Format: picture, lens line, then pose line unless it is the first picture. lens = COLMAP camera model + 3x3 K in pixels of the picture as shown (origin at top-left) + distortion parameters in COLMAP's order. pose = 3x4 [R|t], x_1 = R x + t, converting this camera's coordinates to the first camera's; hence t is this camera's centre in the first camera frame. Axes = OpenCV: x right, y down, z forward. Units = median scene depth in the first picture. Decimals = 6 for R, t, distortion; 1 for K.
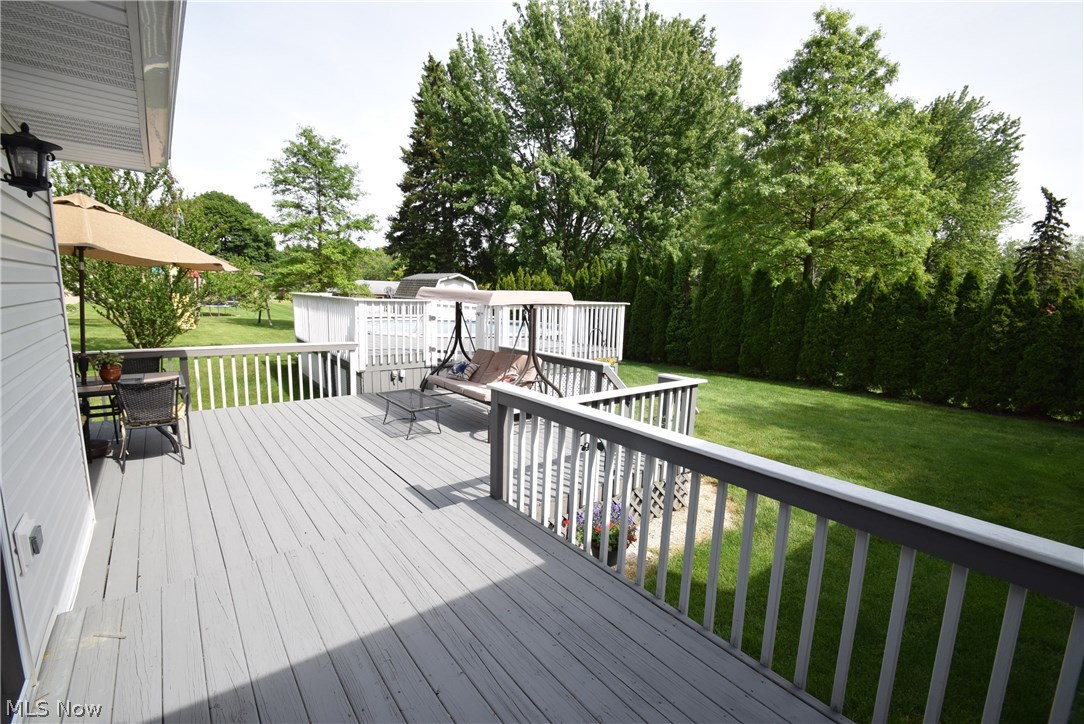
lens RADIAL K [[483.6, 0, 543.4], [0, 483.6, 370.1], [0, 0, 1]] dist [0.008149, -0.013405]
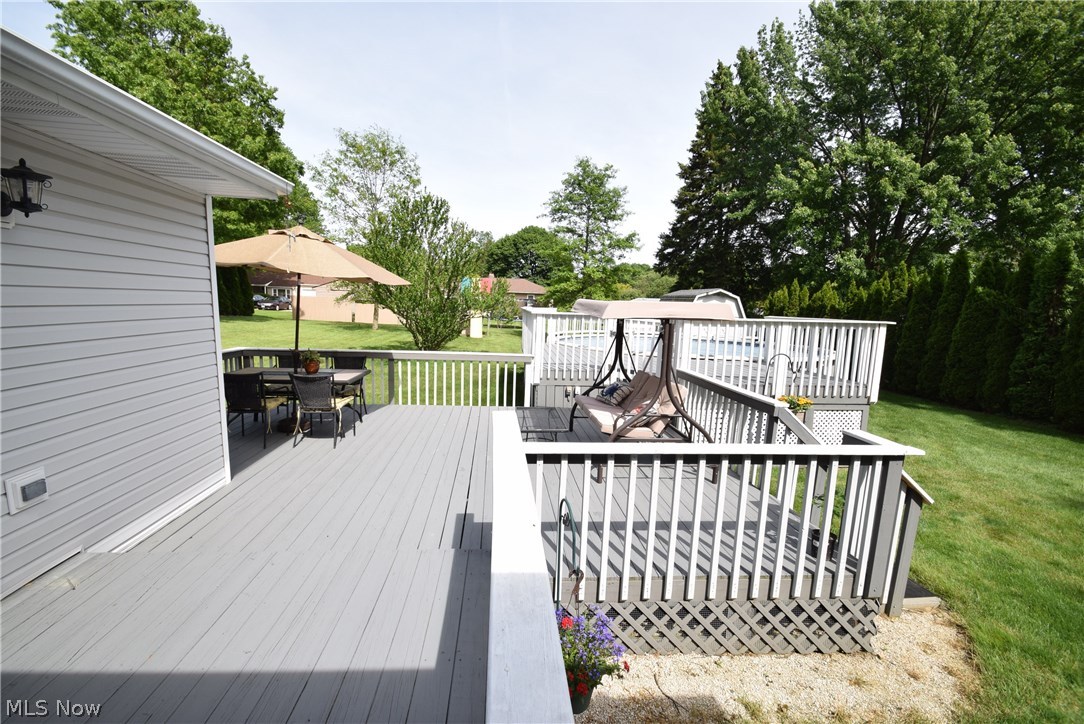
lens RADIAL K [[483.6, 0, 530.0], [0, 483.6, 372.6], [0, 0, 1]] dist [0.008149, -0.013405]
pose [[0.825401, 0.077238, -0.559239, 0.047714], [-0.095003, 0.995473, -0.002732, -0.004948], [0.556496, 0.055384, 0.829002, 0.045351]]
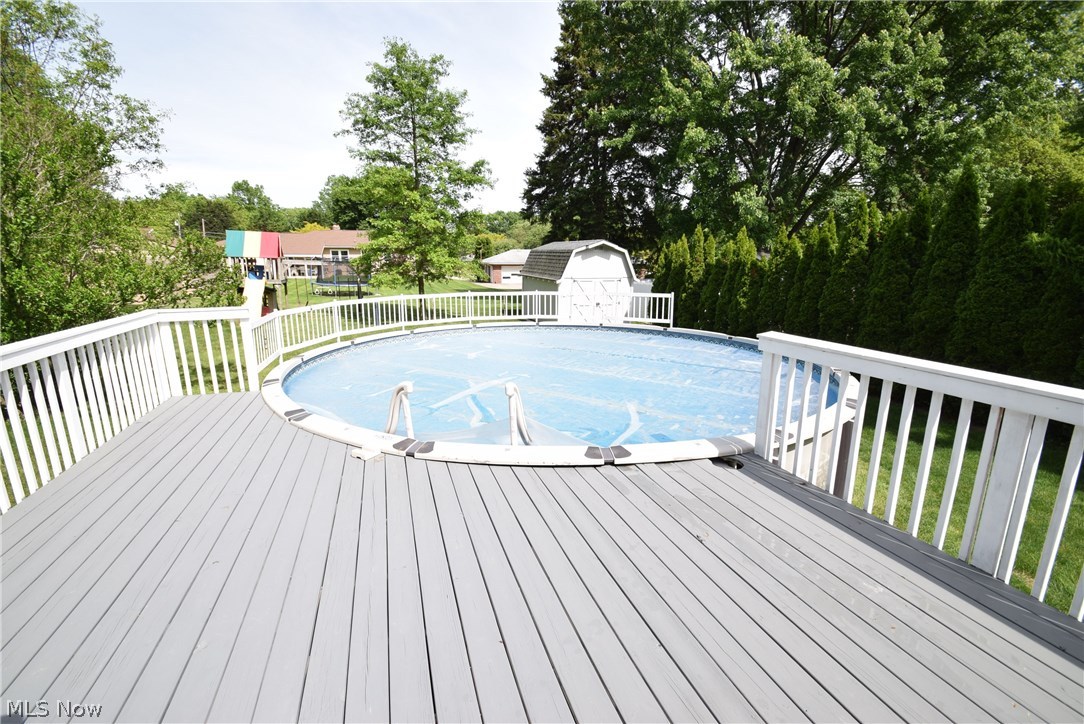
lens RADIAL K [[483.6, 0, 545.5], [0, 483.6, 374.7], [0, 0, 1]] dist [0.008149, -0.013405]
pose [[0.944712, 0.048192, -0.324342, -0.019705], [-0.022231, 0.996278, 0.083278, -0.060402], [0.327148, -0.071463, 0.942267, 0.291937]]
